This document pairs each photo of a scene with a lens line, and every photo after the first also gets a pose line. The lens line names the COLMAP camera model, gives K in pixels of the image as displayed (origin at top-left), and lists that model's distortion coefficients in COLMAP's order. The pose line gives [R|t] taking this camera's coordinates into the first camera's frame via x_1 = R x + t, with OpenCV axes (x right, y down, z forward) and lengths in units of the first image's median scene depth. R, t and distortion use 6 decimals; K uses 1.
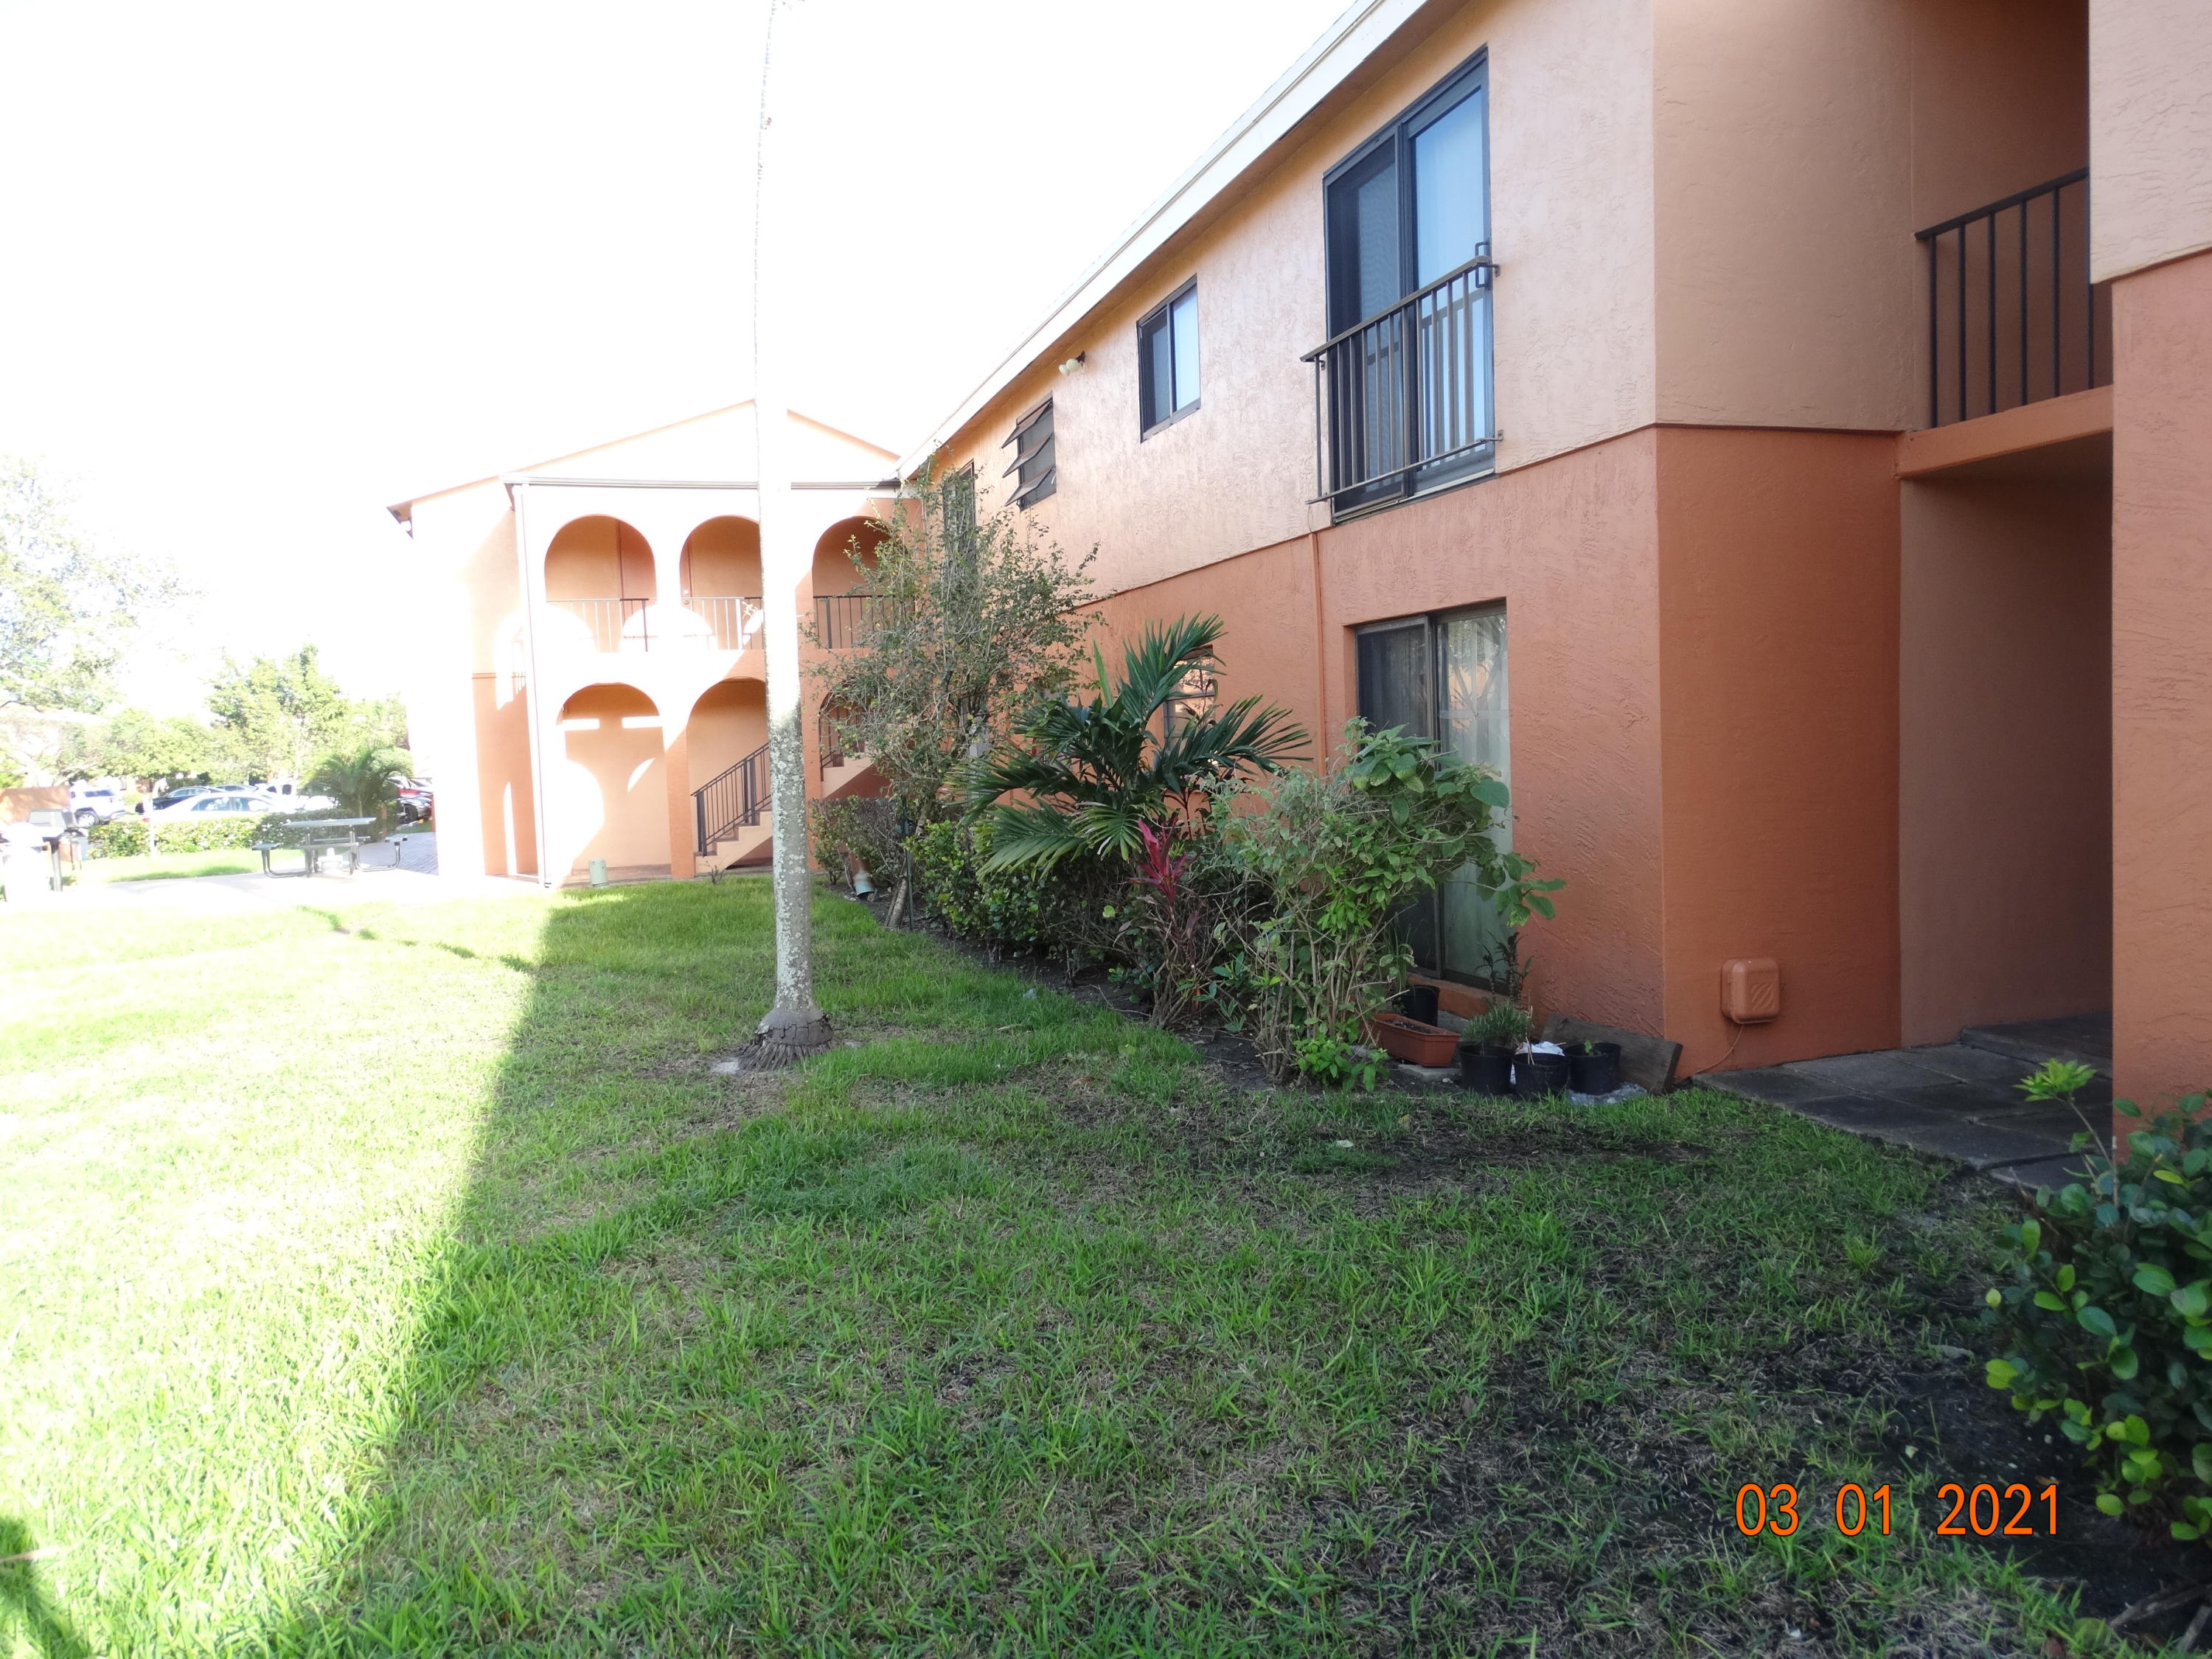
lens RADIAL K [[1571.6, 0, 1111.4], [0, 1571.6, 841.2], [0, 0, 1]] dist [-0.008619, 0.008925]
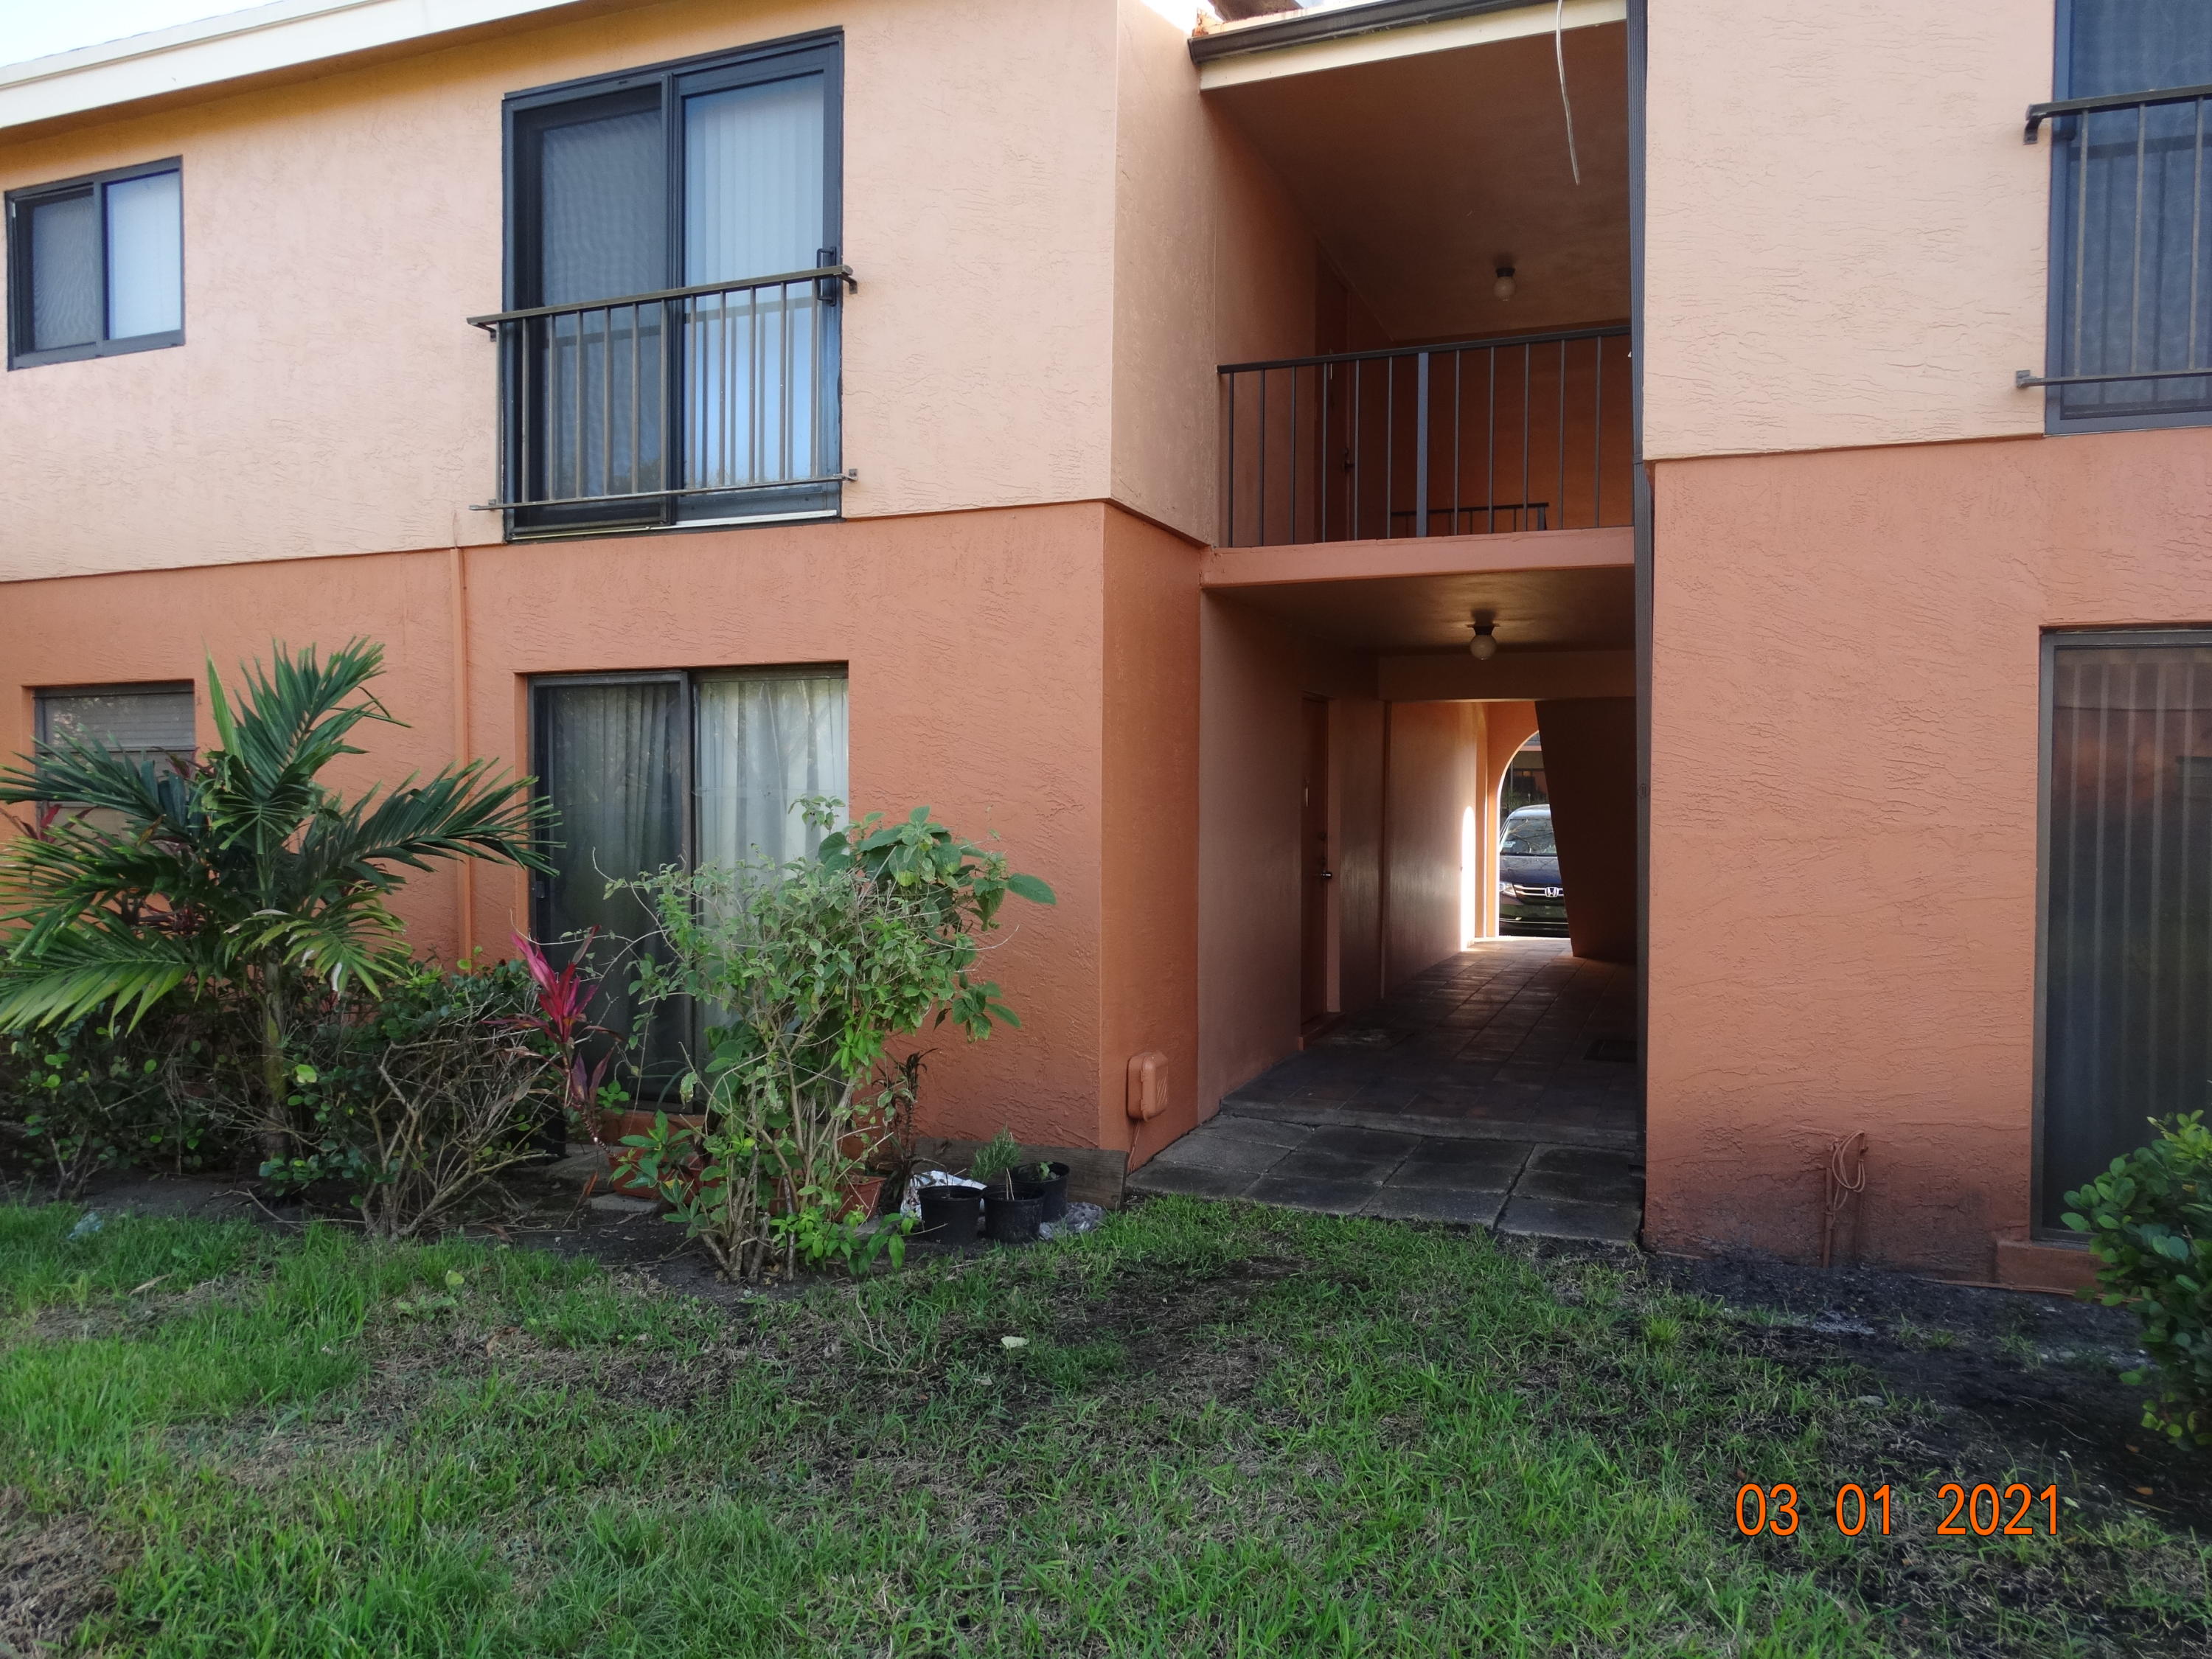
lens RADIAL K [[1571.6, 0, 1111.4], [0, 1571.6, 841.2], [0, 0, 1]] dist [-0.008619, 0.008925]
pose [[0.630982, 0.010155, 0.775731, -0.335697], [0.027482, 0.998994, -0.035432, -0.022154], [-0.775310, 0.043676, 0.630068, 0.353778]]
